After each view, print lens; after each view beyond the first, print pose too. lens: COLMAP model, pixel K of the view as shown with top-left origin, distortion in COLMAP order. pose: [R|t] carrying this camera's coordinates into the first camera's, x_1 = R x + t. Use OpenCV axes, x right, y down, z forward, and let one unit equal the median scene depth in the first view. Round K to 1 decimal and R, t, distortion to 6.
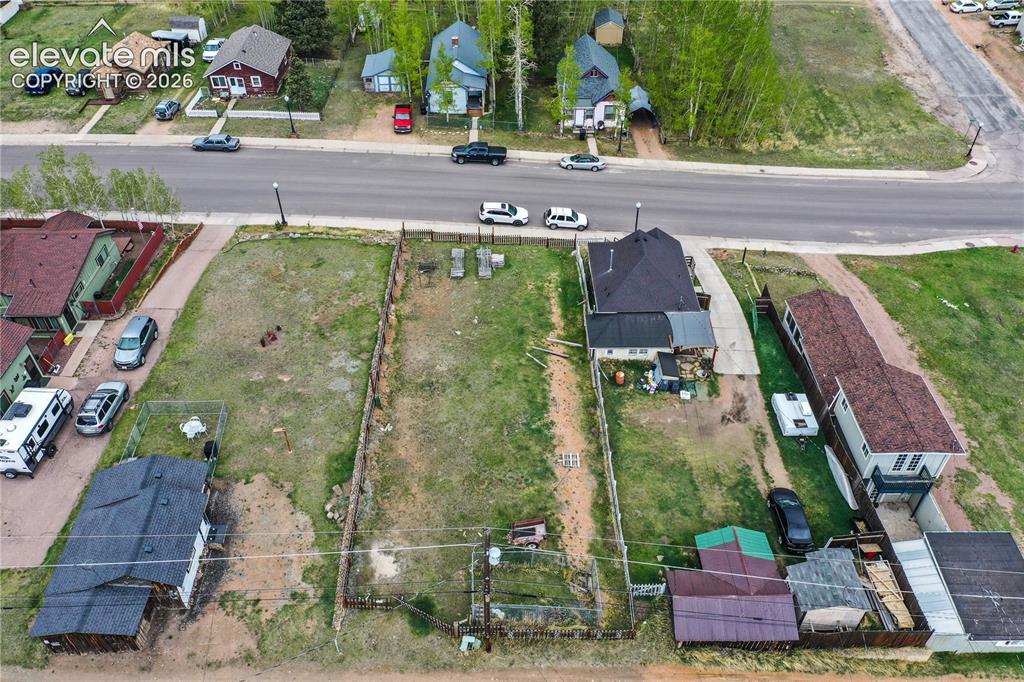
lens RADIAL K [[806.7, 0, 512.0], [0, 806.7, 341.0], [0, 0, 1]] dist [0.001010, -0.001502]
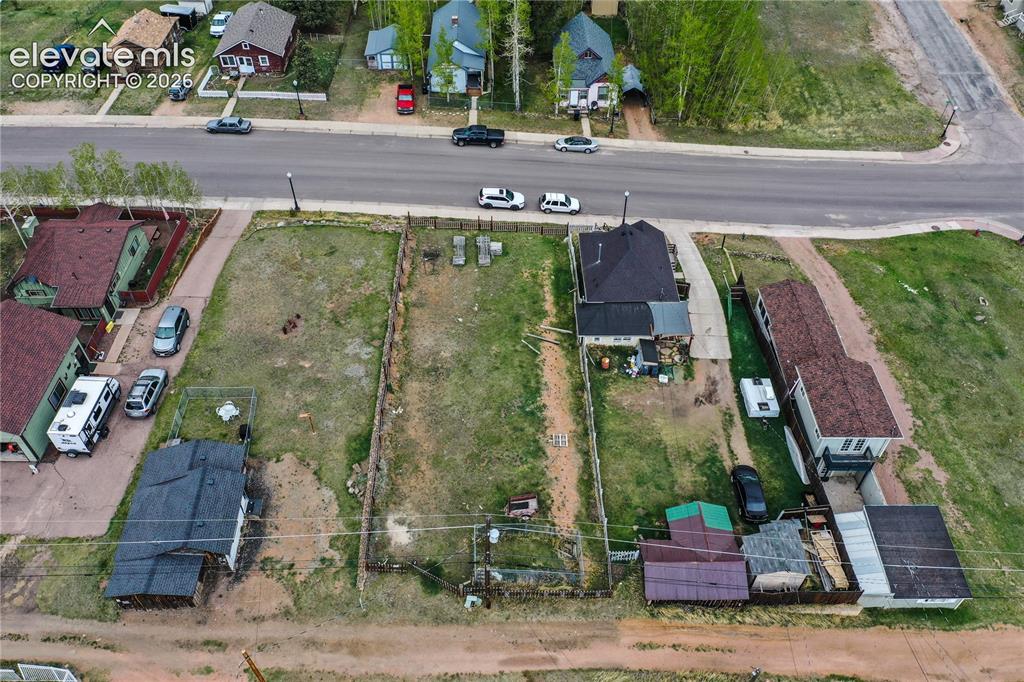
lens RADIAL K [[806.7, 0, 512.0], [0, 806.7, 341.0], [0, 0, 1]] dist [0.001010, -0.001502]
pose [[0.999983, 0.003565, 0.004653, -0.000786], [-0.003925, 0.996787, 0.080000, -0.067088], [-0.004352, -0.080017, 0.996784, -0.100839]]
